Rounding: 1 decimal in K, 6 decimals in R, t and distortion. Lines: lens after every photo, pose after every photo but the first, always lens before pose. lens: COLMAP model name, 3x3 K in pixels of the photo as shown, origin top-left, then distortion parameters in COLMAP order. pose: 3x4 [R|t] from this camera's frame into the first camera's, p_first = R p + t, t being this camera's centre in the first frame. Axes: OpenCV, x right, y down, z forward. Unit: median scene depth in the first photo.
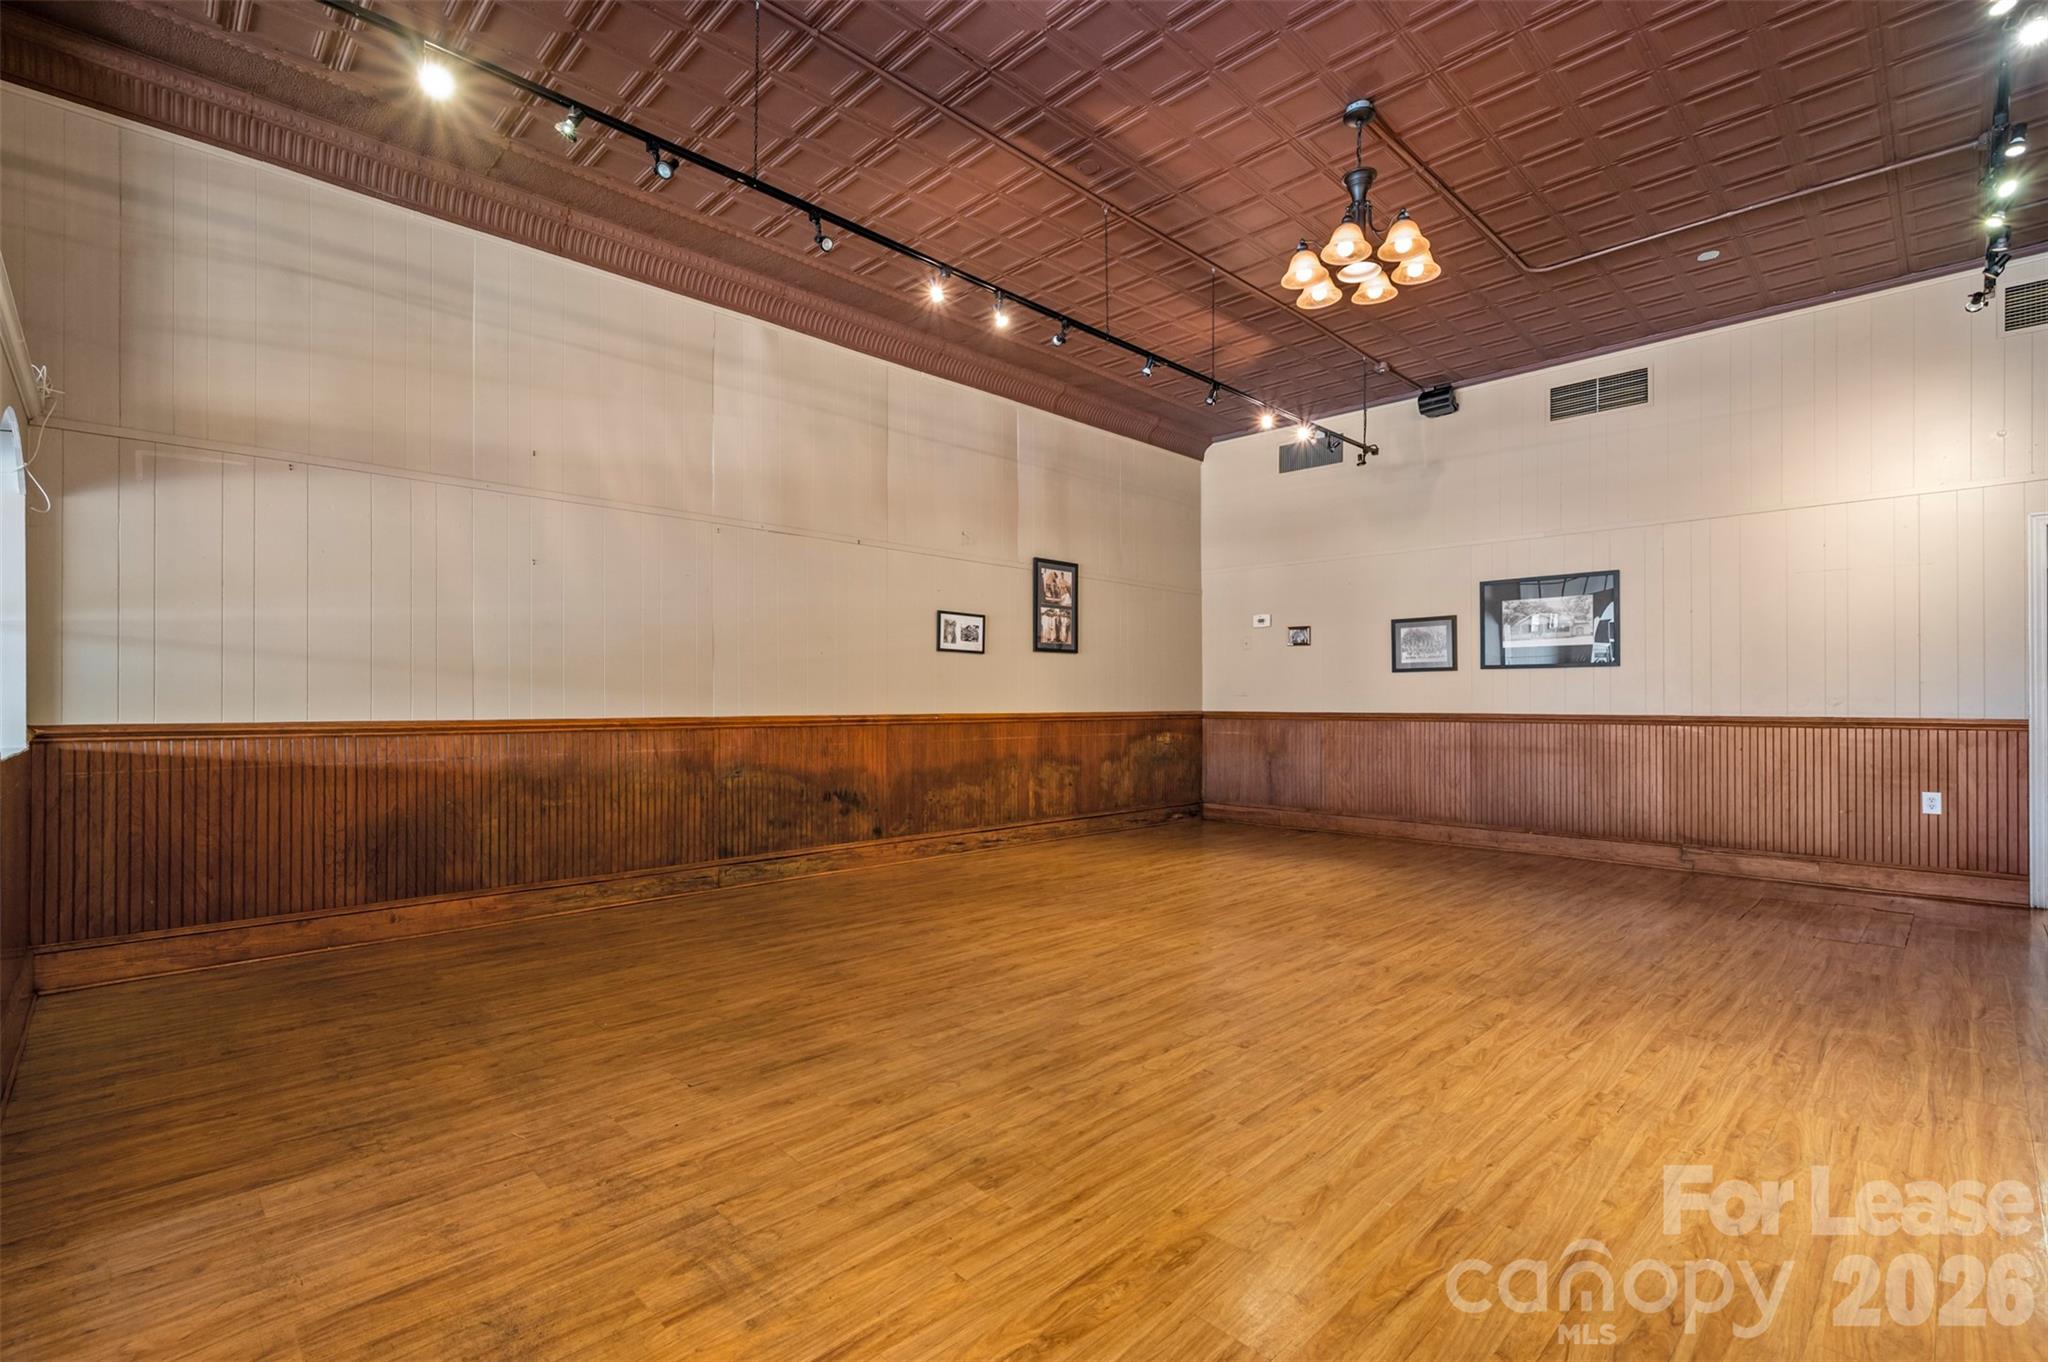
lens RADIAL K [[922.8, 0, 1024.0], [0, 922.8, 687.4], [0, 0, 1]] dist [0.001393, 0.000123]
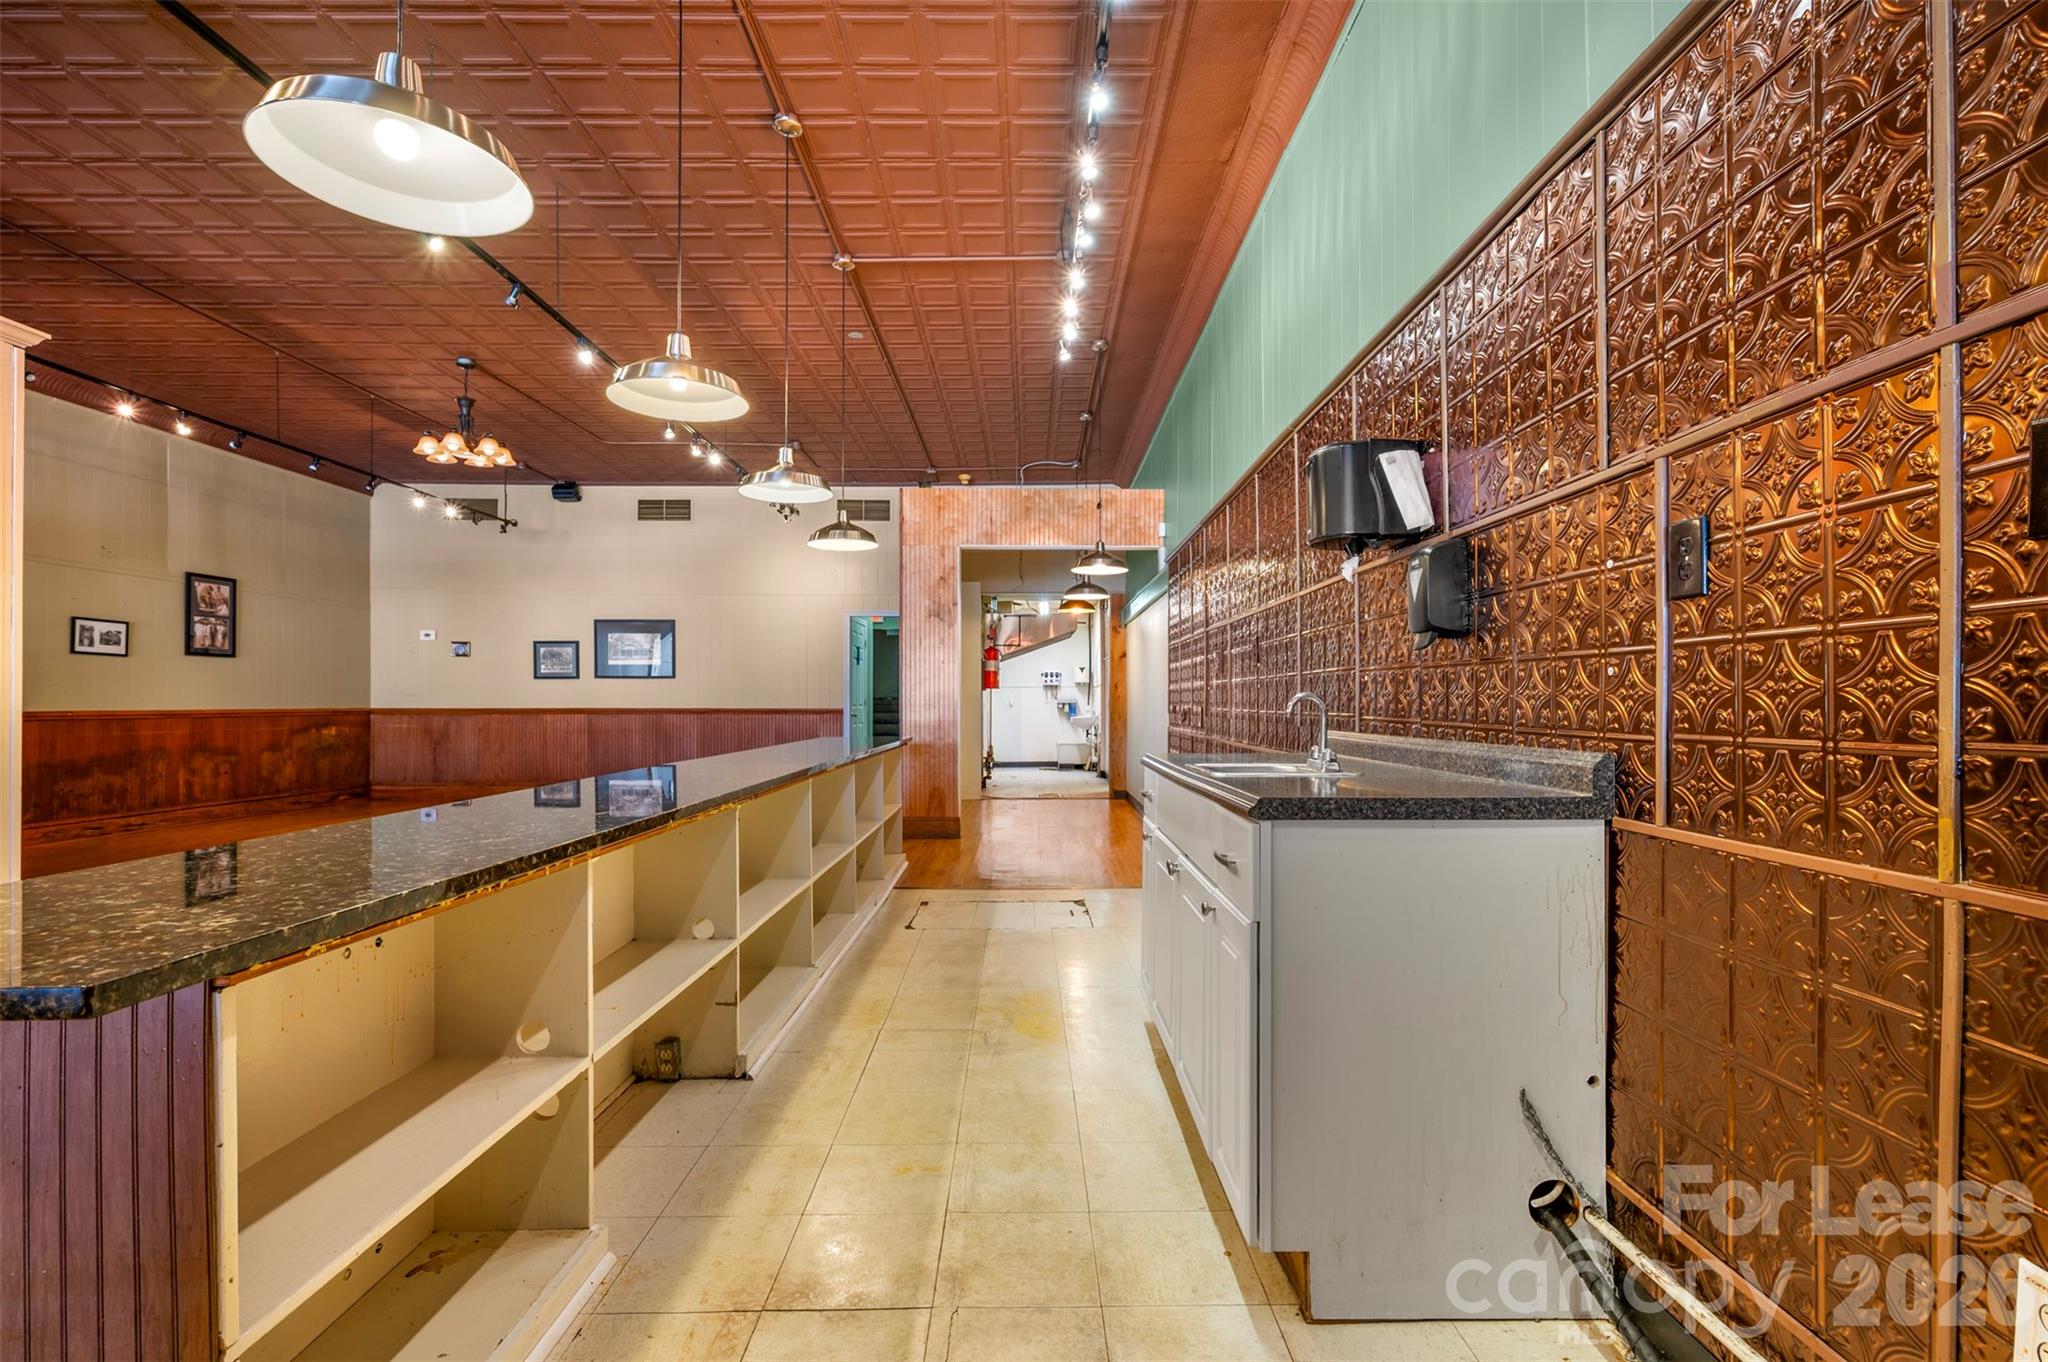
lens RADIAL K [[922.8, 0, 1030.0], [0, 922.8, 695.9], [0, 0, 1]] dist [0.001393, 0.000123]
pose [[0.701402, 0.003998, 0.712755, -0.068118], [-0.011083, 0.999925, 0.005298, -0.006559], [-0.712680, -0.011616, 0.701393, -0.512861]]
